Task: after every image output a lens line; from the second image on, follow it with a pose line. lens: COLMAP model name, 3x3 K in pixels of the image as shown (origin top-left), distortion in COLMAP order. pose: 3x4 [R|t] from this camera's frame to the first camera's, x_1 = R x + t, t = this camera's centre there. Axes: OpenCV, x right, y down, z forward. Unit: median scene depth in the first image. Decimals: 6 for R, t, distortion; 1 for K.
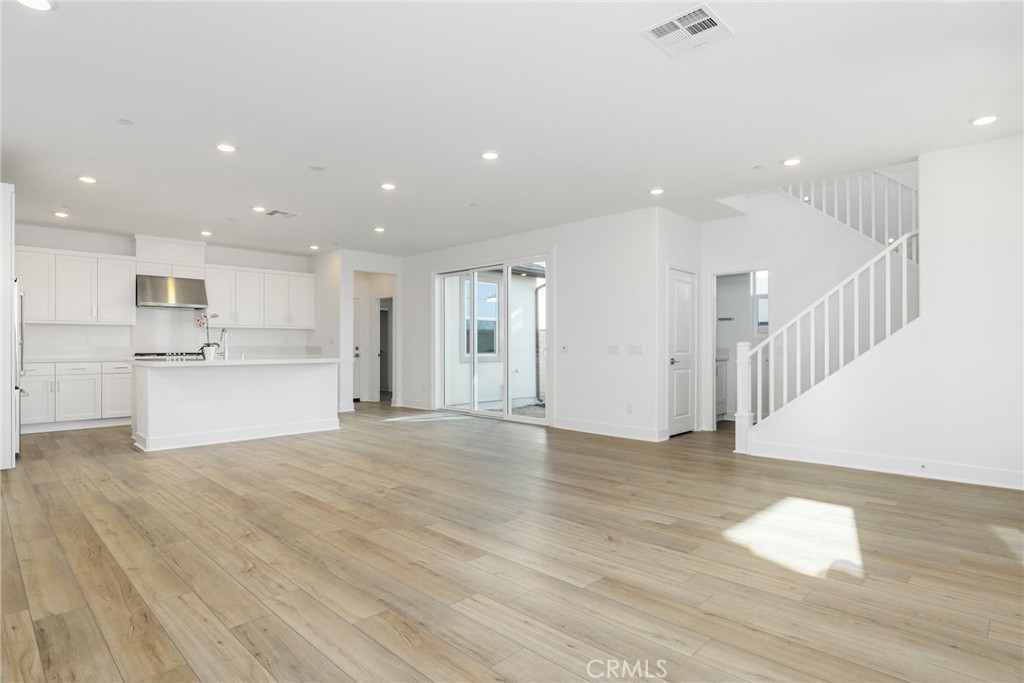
lens RADIAL K [[545.9, 0, 516.0], [0, 545.9, 341.8], [0, 0, 1]] dist [-0.006457, 0.004935]
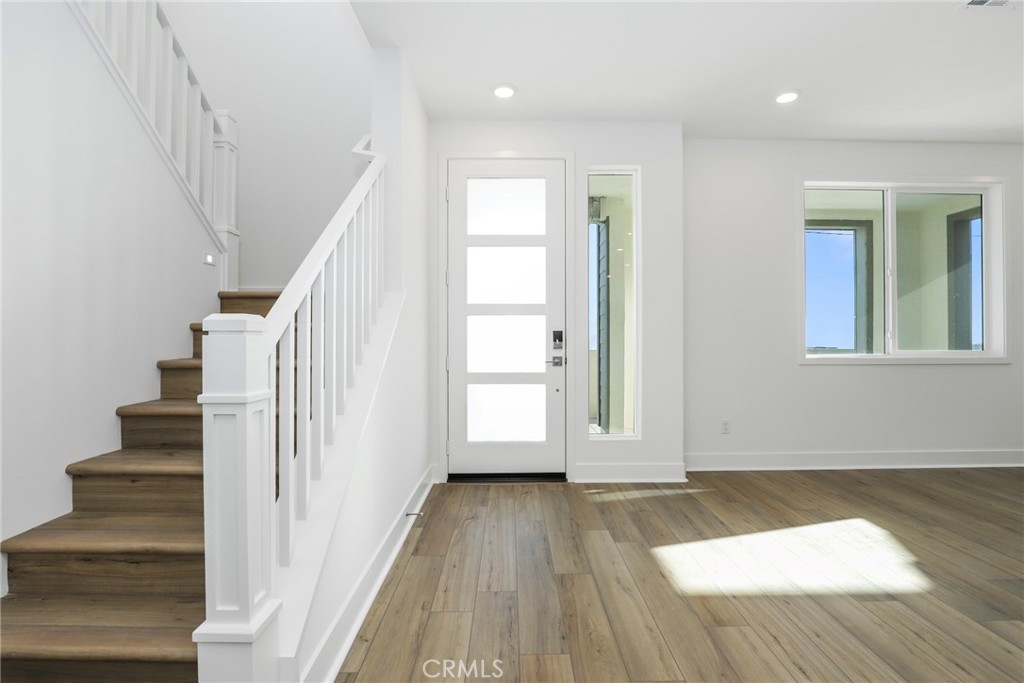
lens RADIAL K [[478.5, 0, 510.5], [0, 478.5, 332.5], [0, 0, 1]] dist [-0.015487, -0.000209]
pose [[-0.708978, 0.006590, 0.705200, 0.357391], [-0.004600, 0.999892, -0.013969, 0.010207], [-0.705216, -0.013147, -0.708871, 2.059023]]
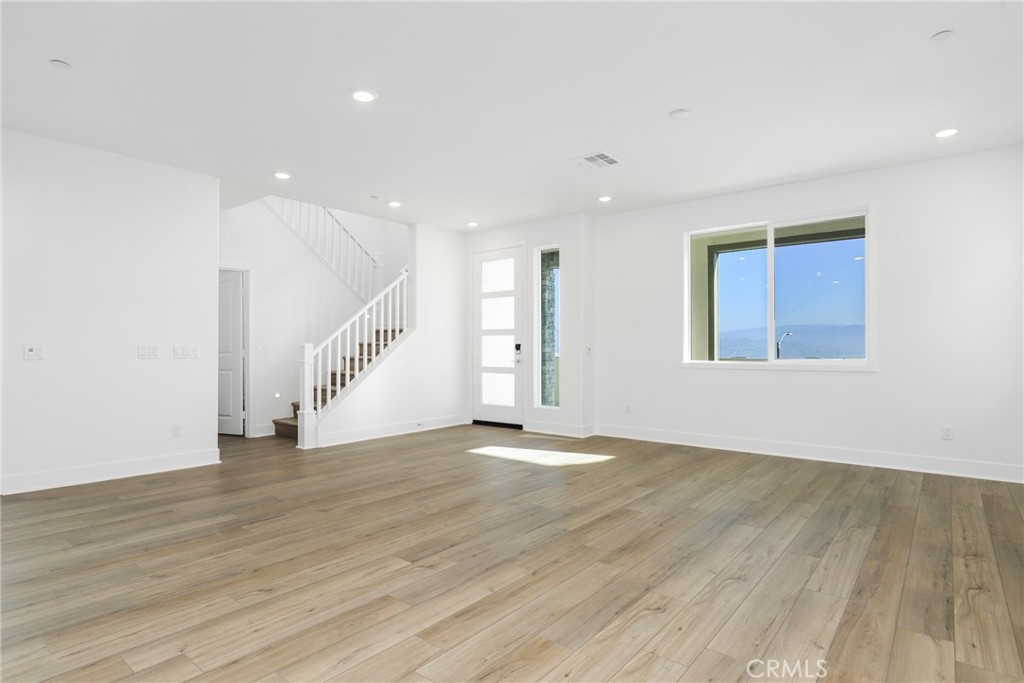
lens RADIAL K [[545.9, 0, 510.6], [0, 545.9, 345.6], [0, 0, 1]] dist [-0.006457, 0.004935]
pose [[-0.105288, 0.008146, 0.994408, -1.309546], [-0.012687, 0.999874, -0.009534, 0.019570], [-0.994361, -0.013620, -0.105172, 1.401248]]
